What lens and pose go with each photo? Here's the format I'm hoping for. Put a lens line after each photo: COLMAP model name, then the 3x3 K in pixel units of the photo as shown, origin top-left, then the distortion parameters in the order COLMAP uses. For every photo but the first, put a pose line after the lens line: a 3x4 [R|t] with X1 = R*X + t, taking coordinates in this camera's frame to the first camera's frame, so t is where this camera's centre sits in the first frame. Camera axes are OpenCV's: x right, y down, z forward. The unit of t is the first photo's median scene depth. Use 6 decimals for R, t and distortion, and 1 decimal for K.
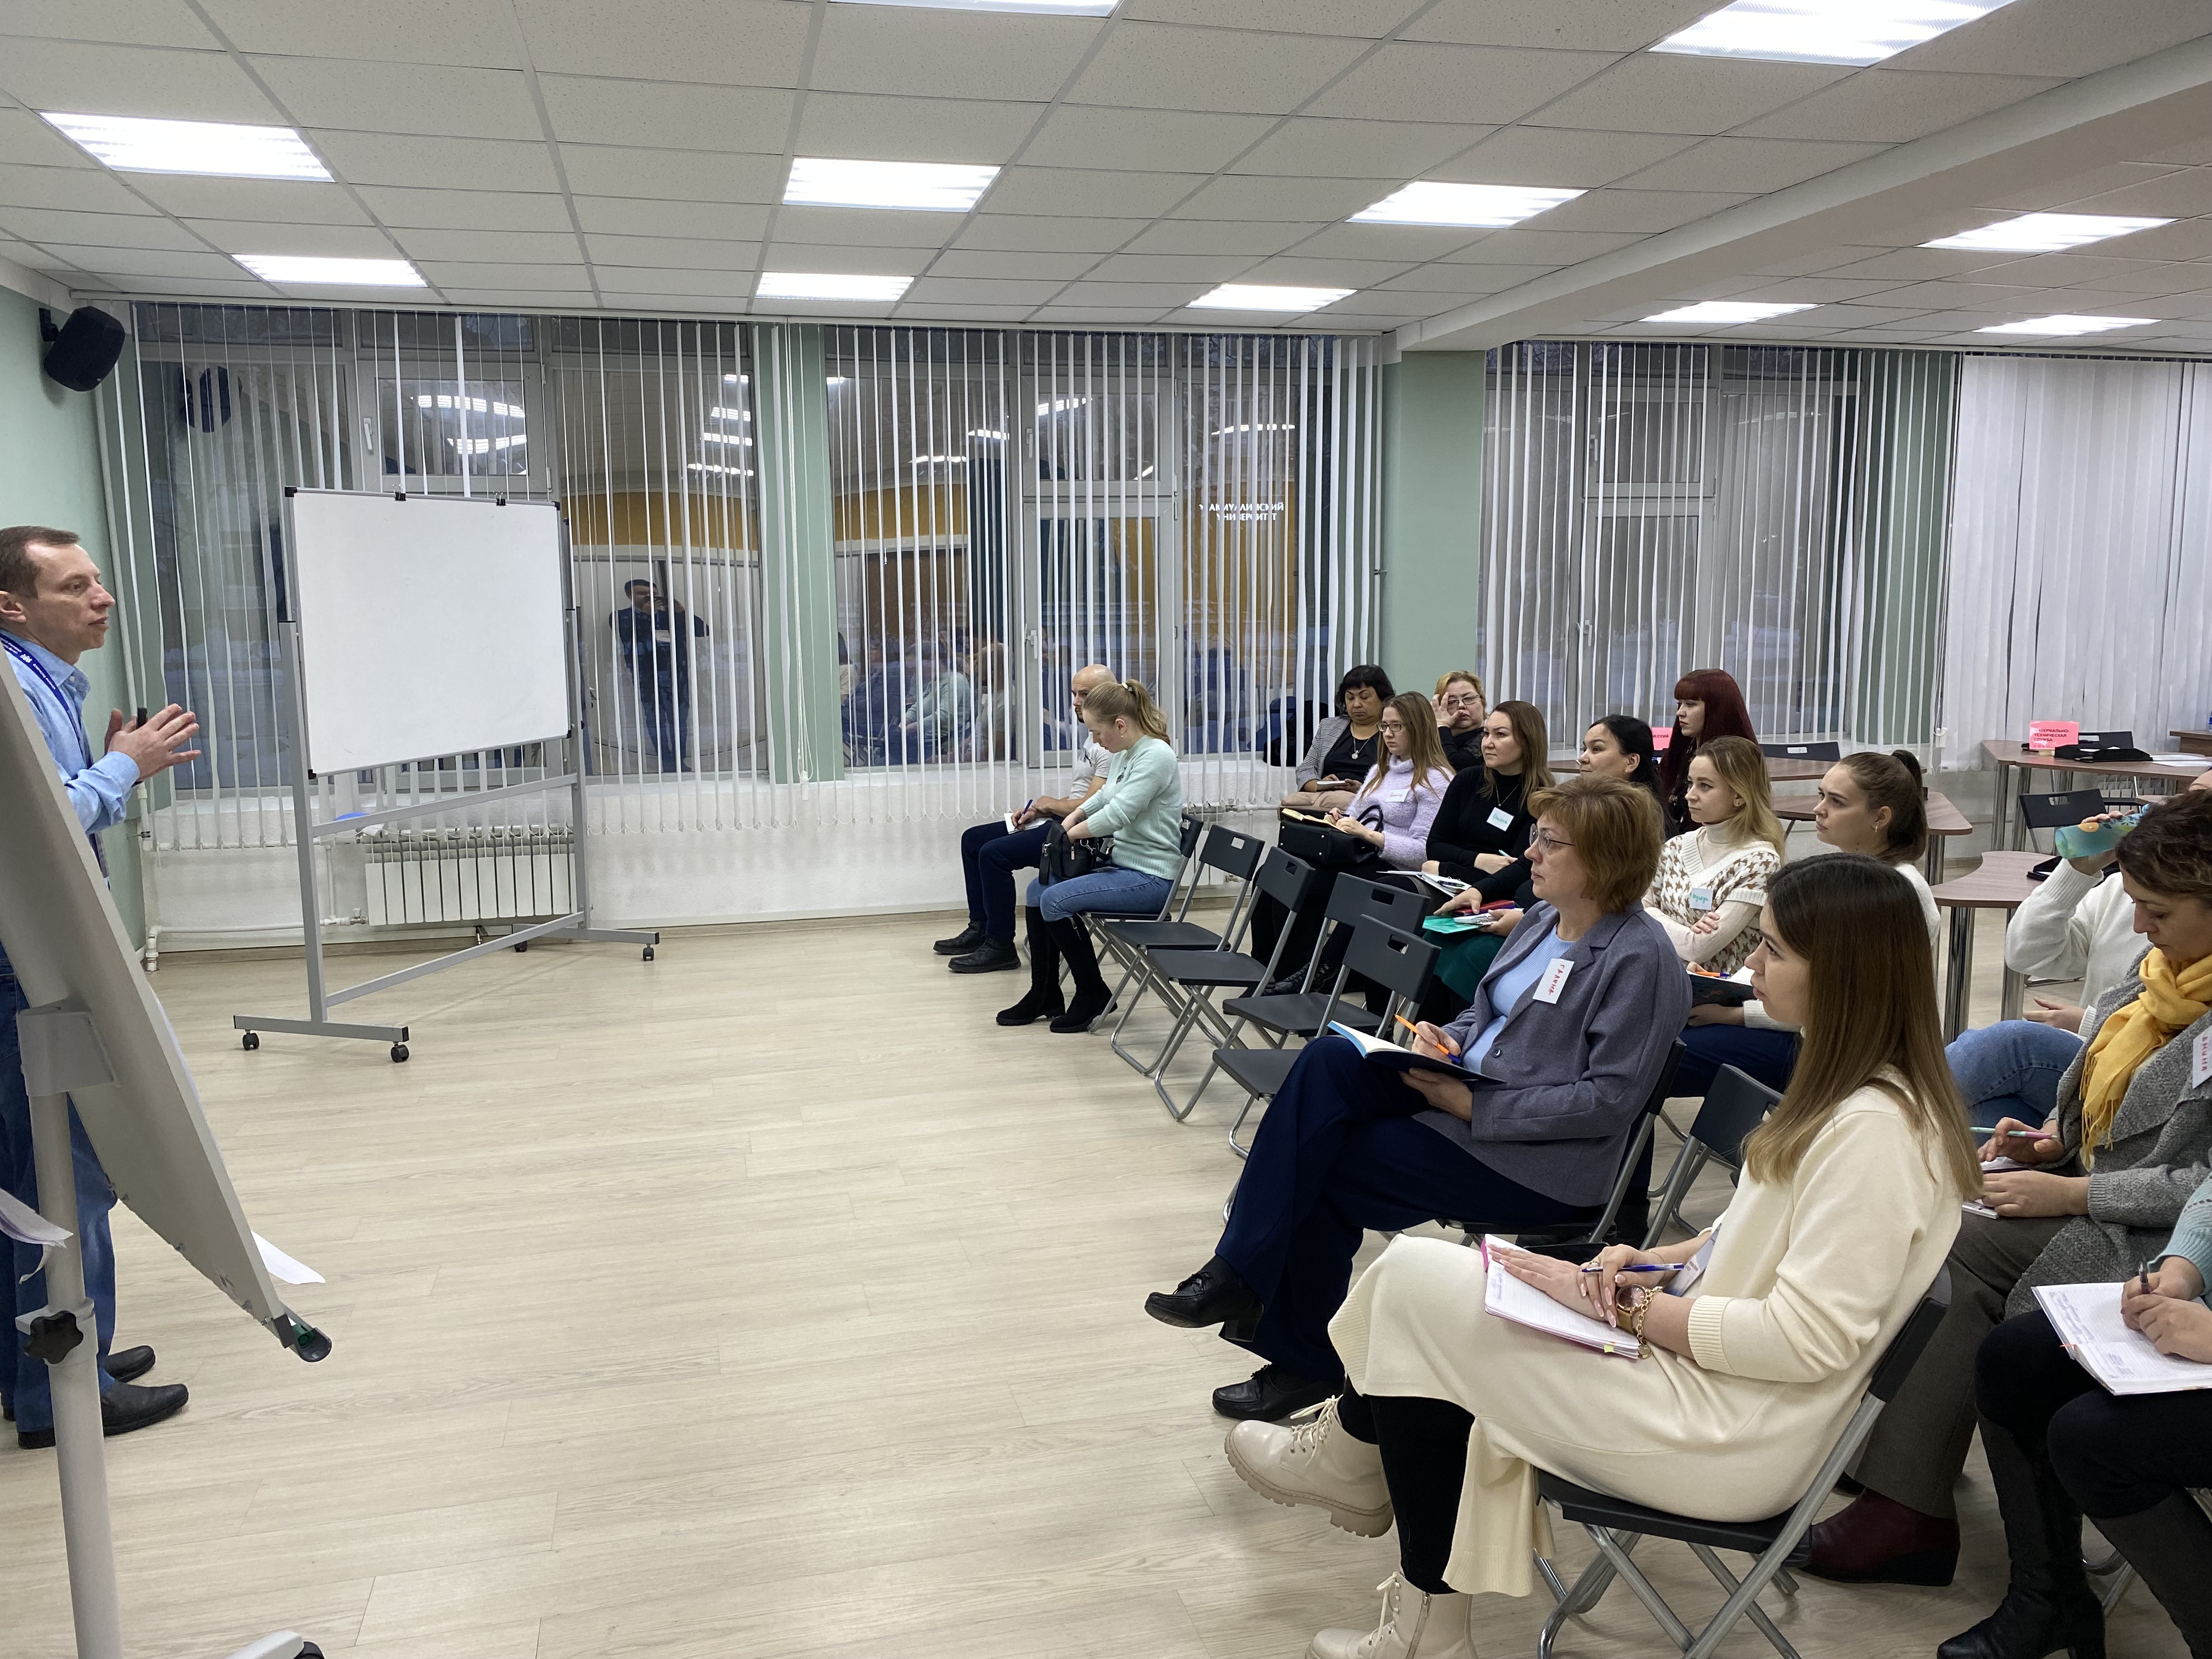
lens RADIAL K [[1701.3, 0, 1106.0], [0, 1701.3, 829.5], [0, 0, 1]] dist [-0.077018, 0.053140]
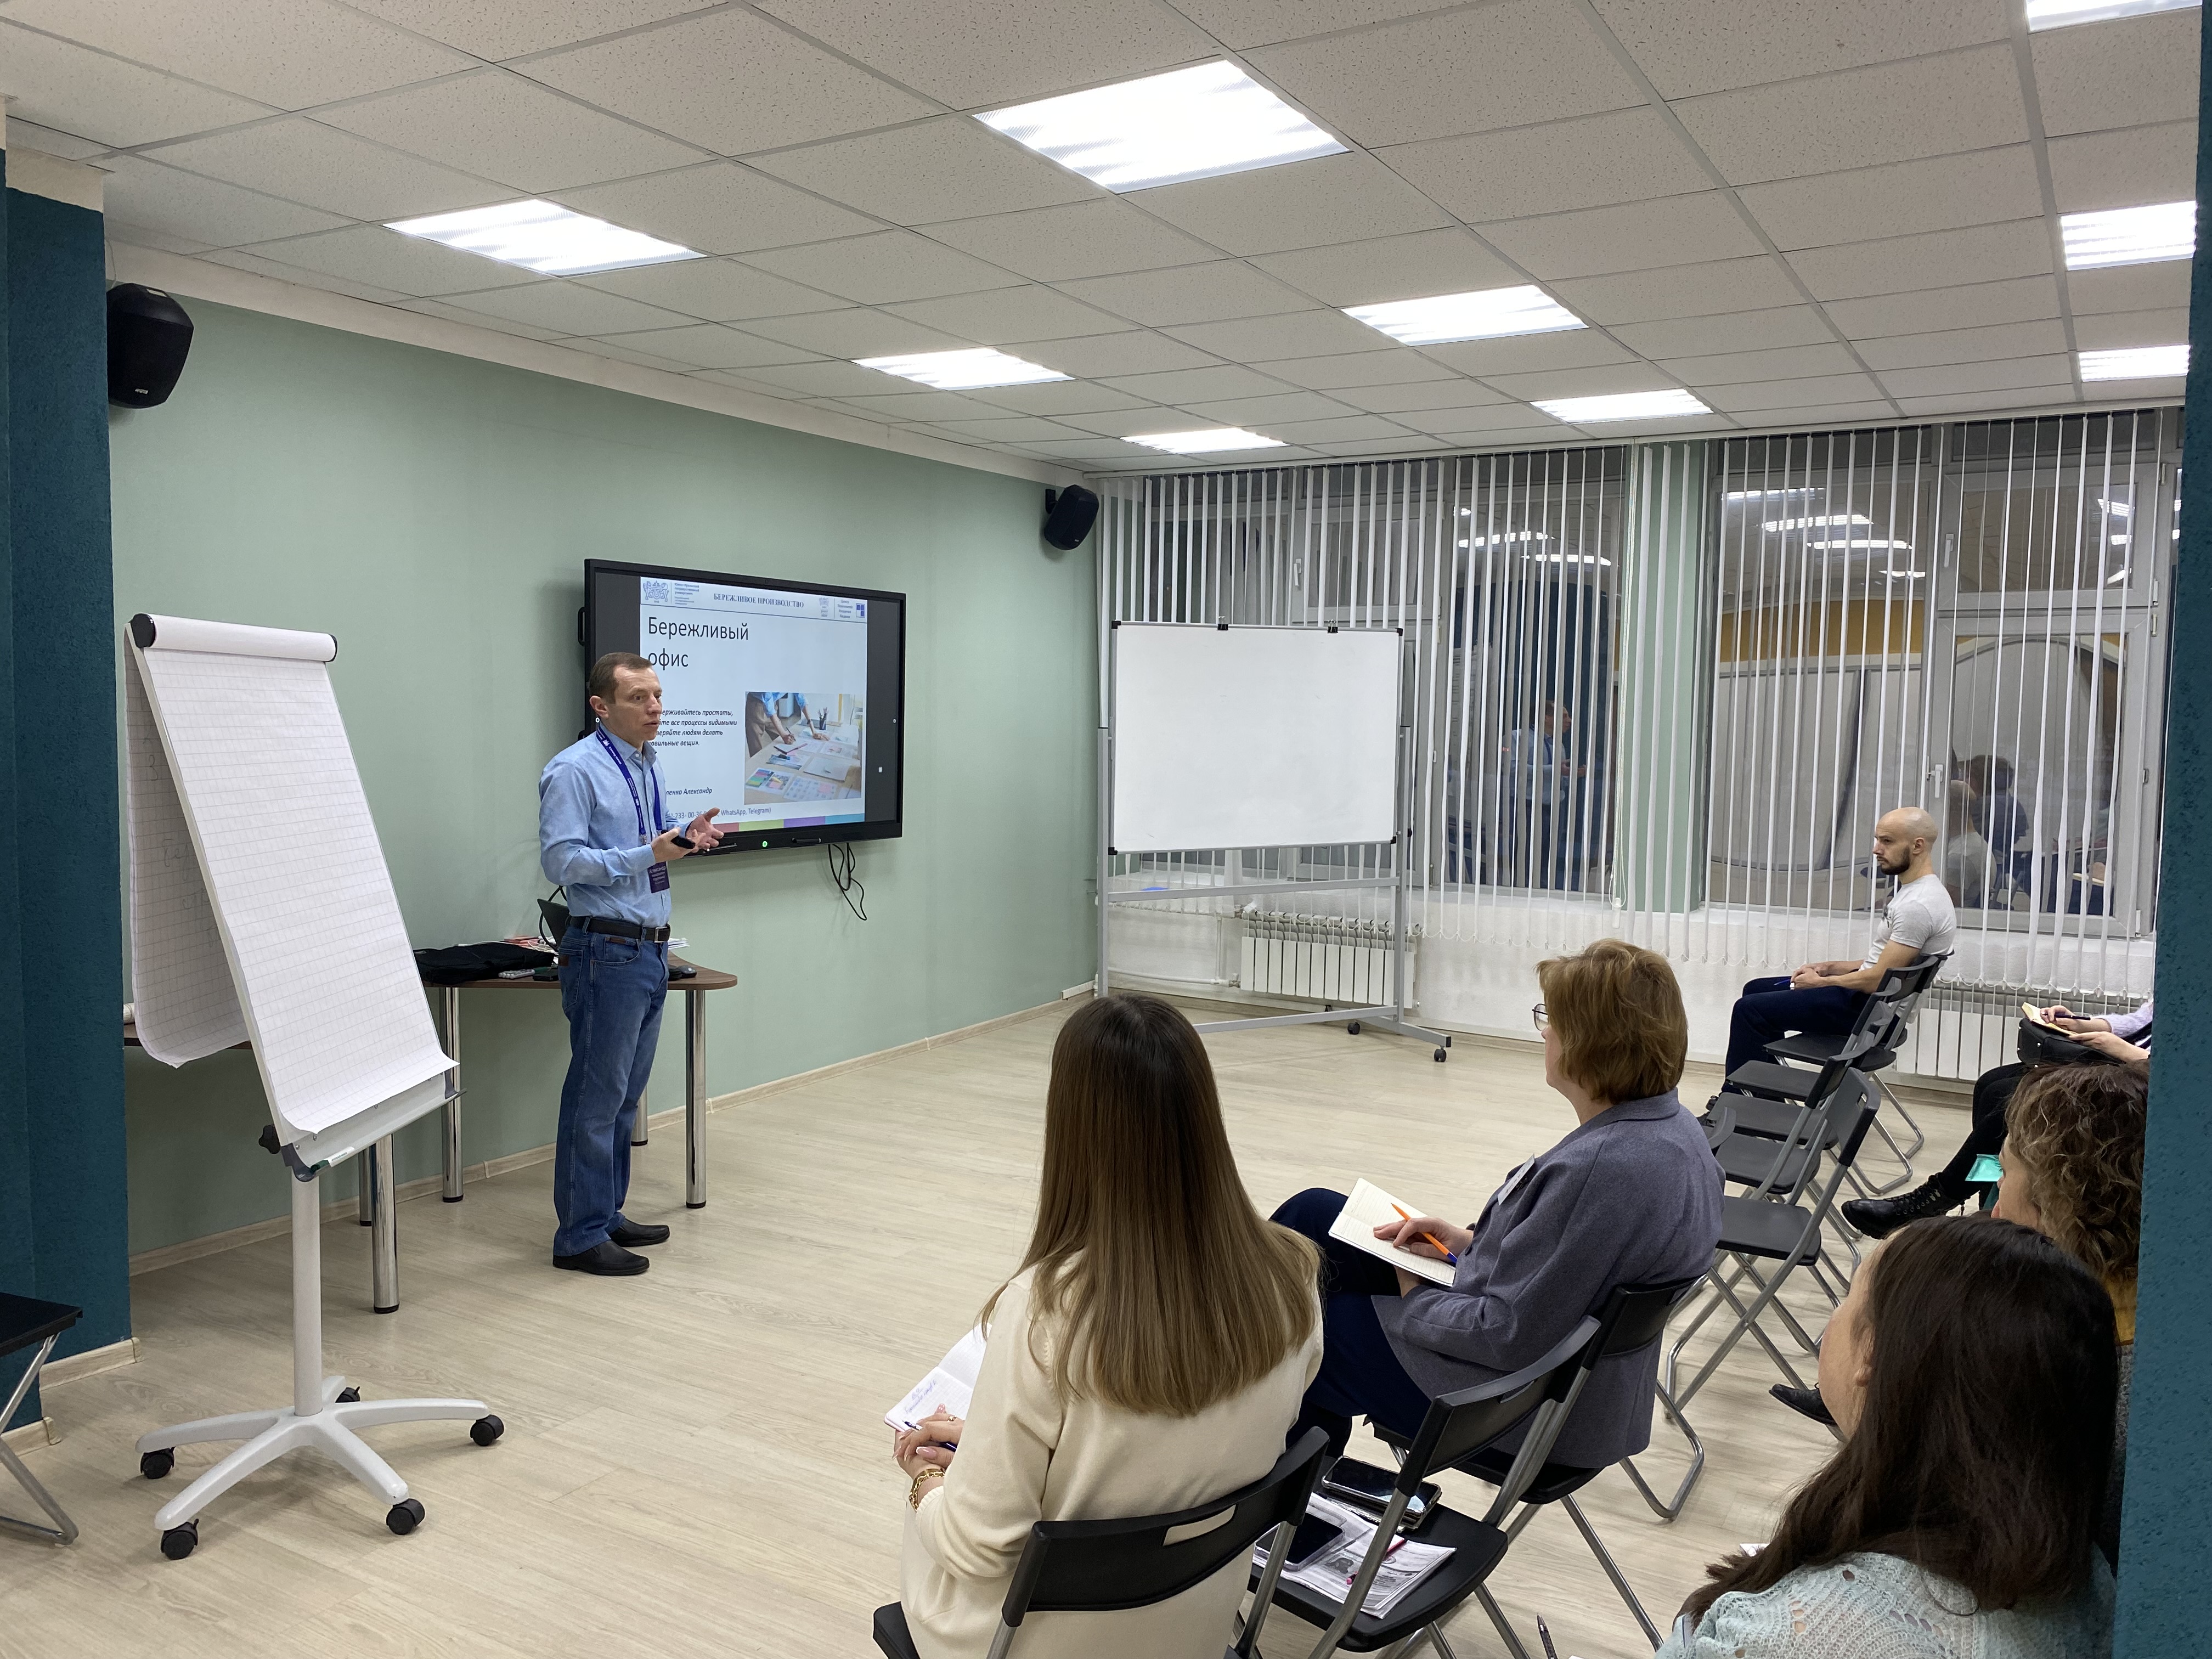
lens RADIAL K [[1693.8, 0, 1106.0], [0, 1693.8, 829.5], [0, 0, 1]] dist [0.030690, -0.000053]
pose [[0.666476, 0.071486, -0.742091, 0.361261], [-0.121778, 0.992462, -0.013764, -0.025566], [0.735513, 0.099544, 0.670157, 0.129136]]
